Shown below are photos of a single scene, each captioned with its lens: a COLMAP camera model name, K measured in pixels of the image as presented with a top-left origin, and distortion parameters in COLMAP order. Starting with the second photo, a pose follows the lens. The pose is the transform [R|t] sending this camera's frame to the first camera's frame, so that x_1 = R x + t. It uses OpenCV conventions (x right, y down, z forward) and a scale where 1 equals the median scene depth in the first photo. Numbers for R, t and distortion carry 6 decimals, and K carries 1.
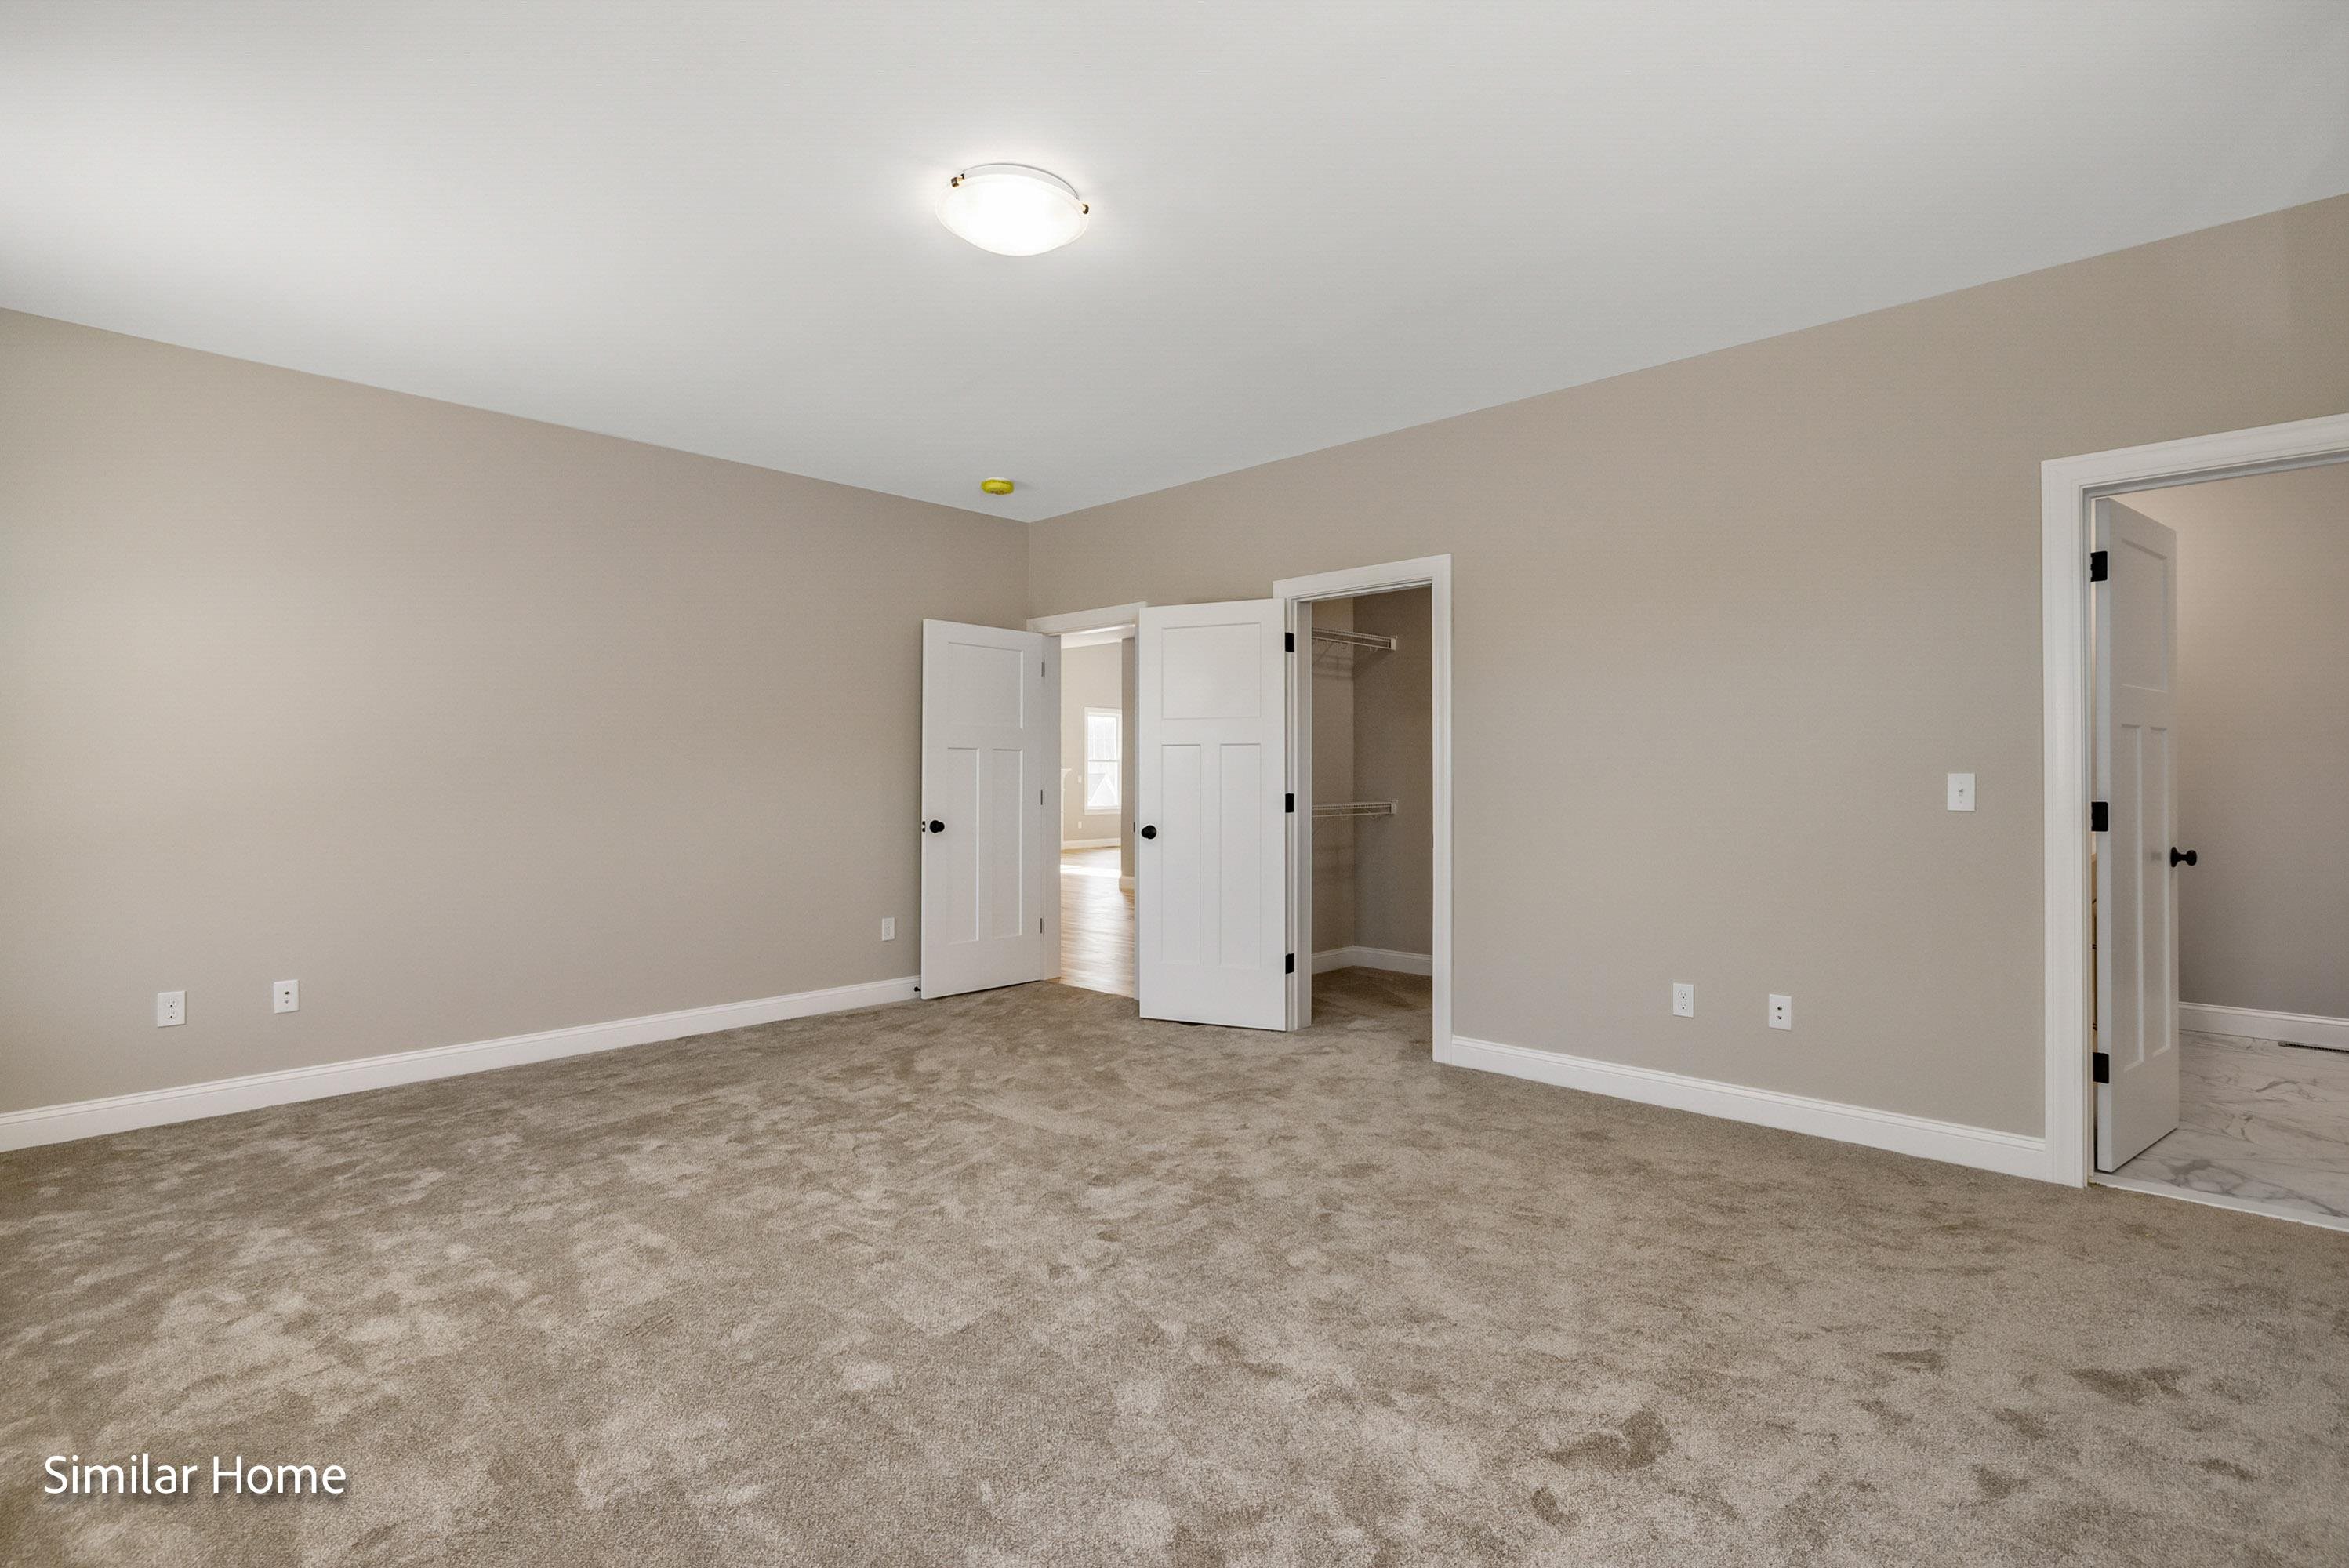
lens RADIAL K [[1124.2, 0, 1179.6], [0, 1124.2, 772.7], [0, 0, 1]] dist [-0.001903, 0.000306]
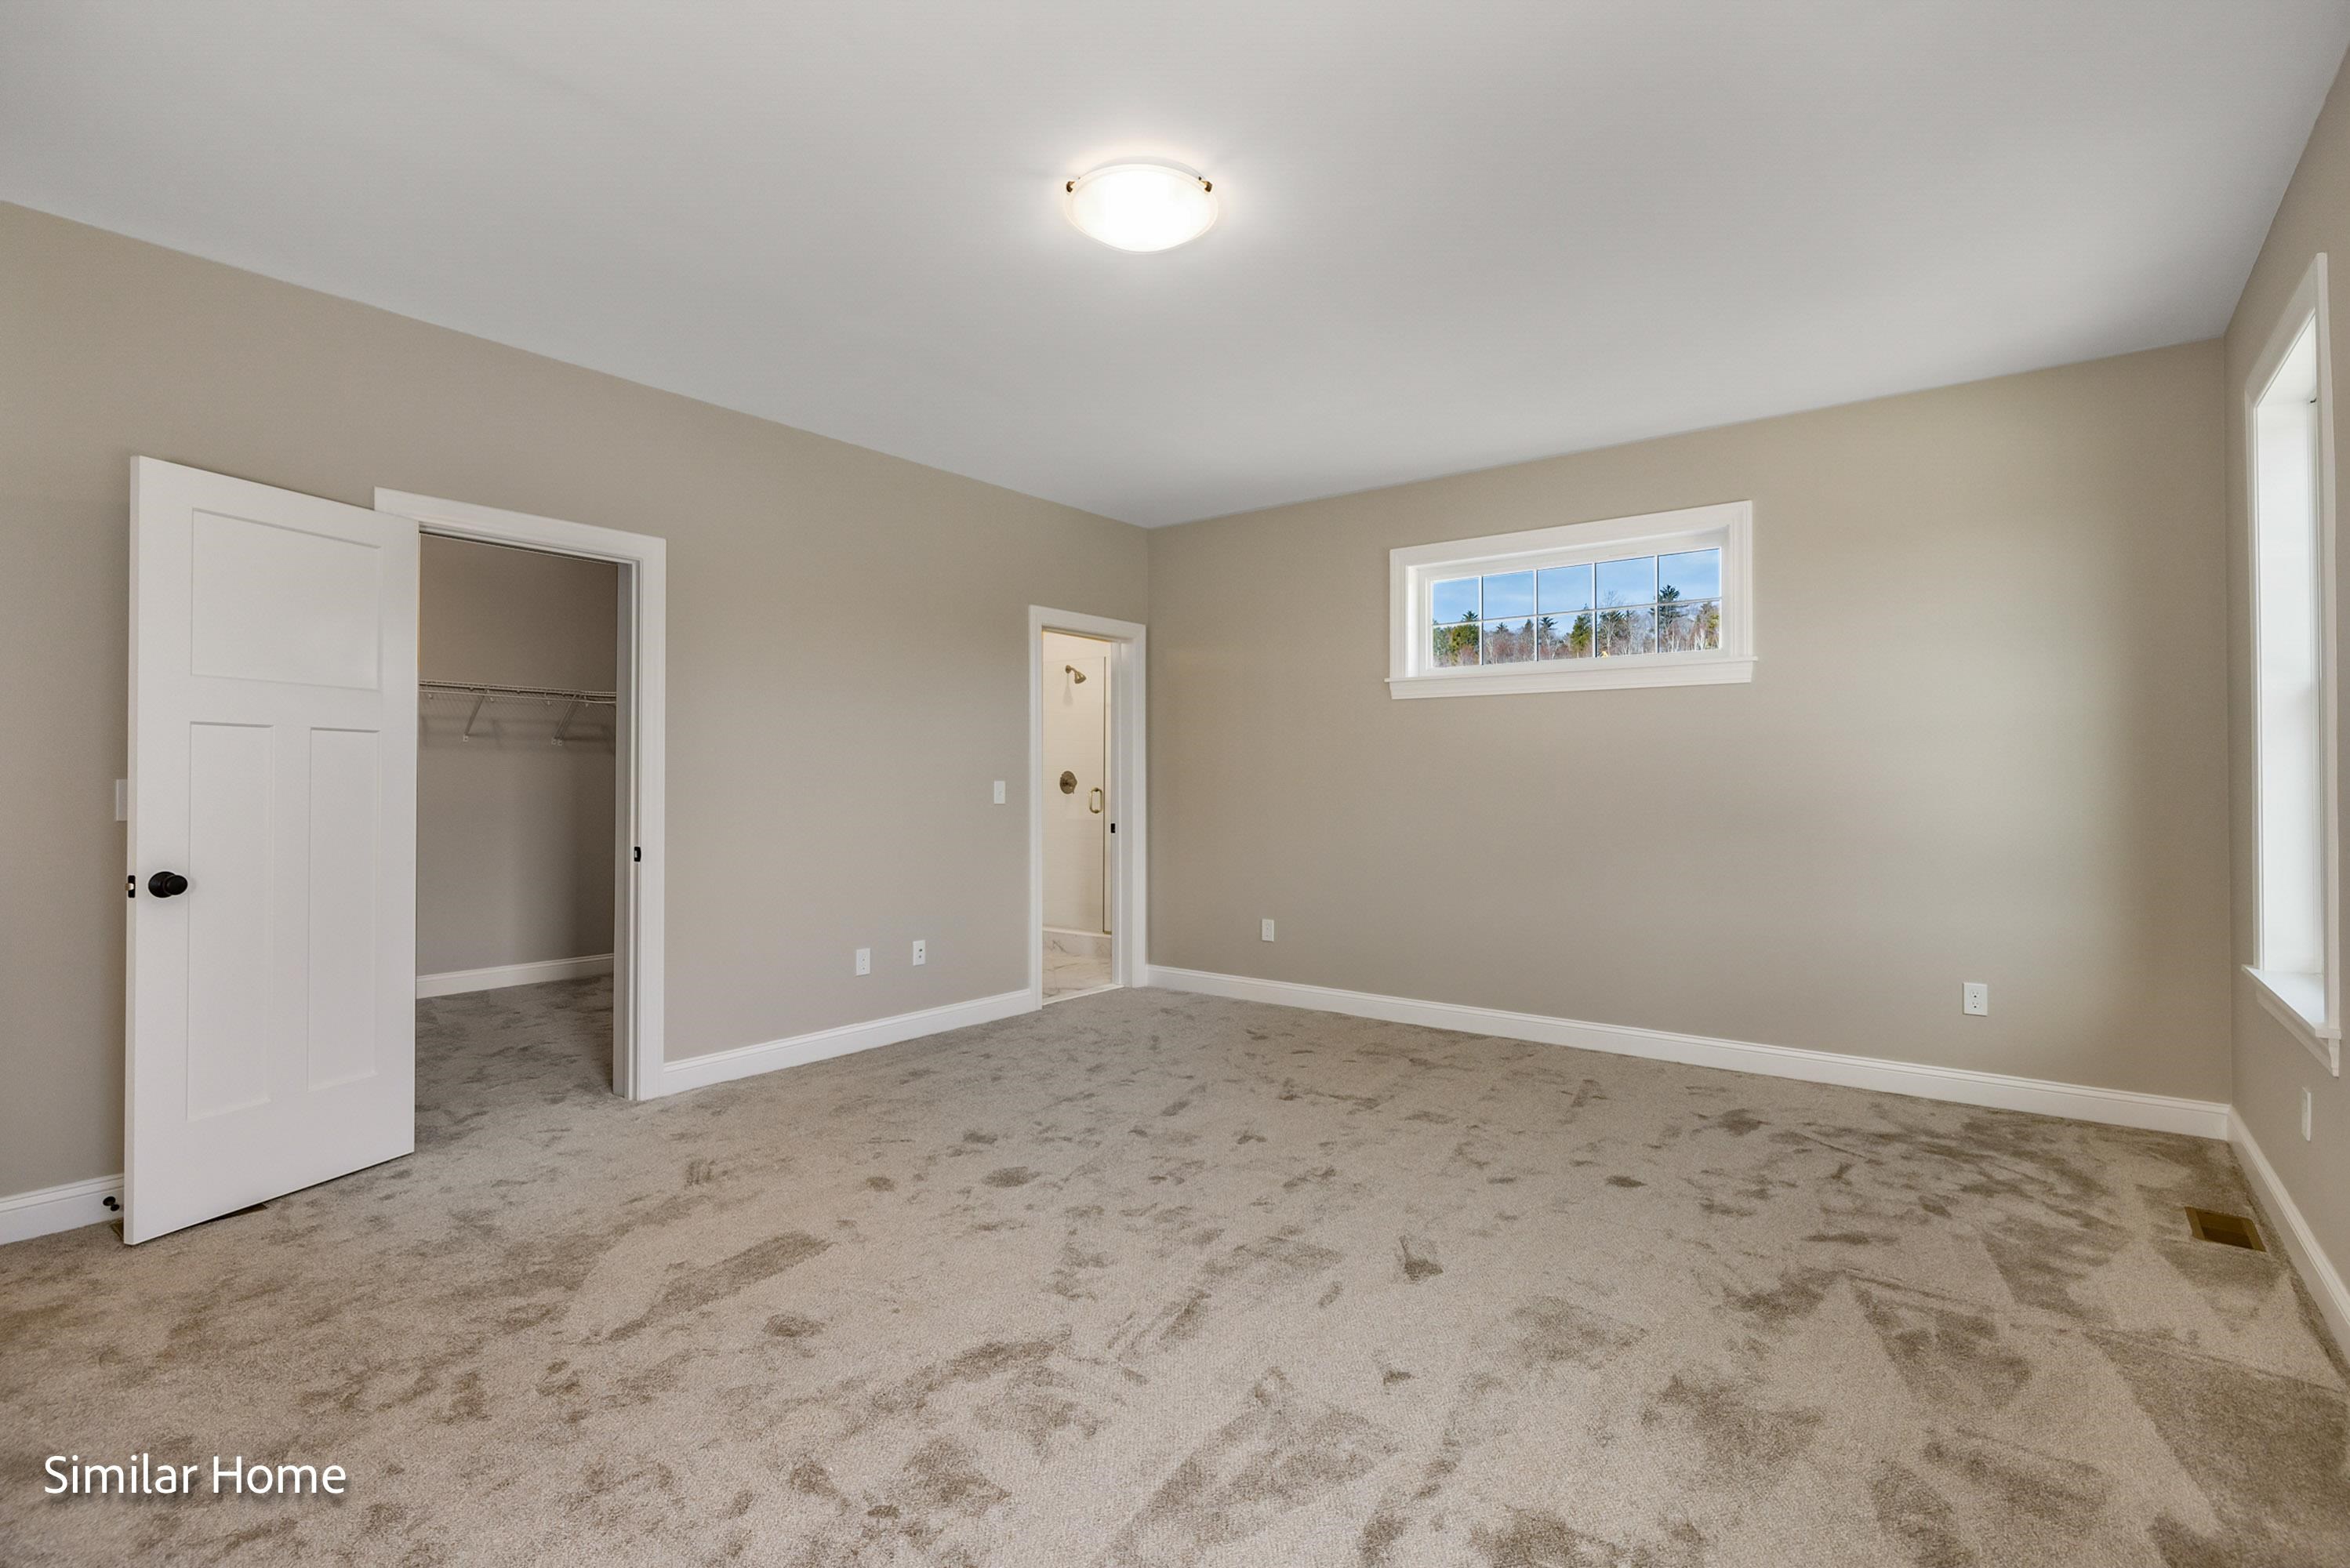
lens RADIAL K [[1124.6, 0, 1180.1], [0, 1124.6, 772.7], [0, 0, 1]] dist [-0.001903, 0.000306]
pose [[-0.115457, 0.017785, 0.993153, -0.726679], [-0.000150, 0.999839, -0.017922, 0.013029], [-0.993313, -0.002219, -0.115435, 0.693049]]
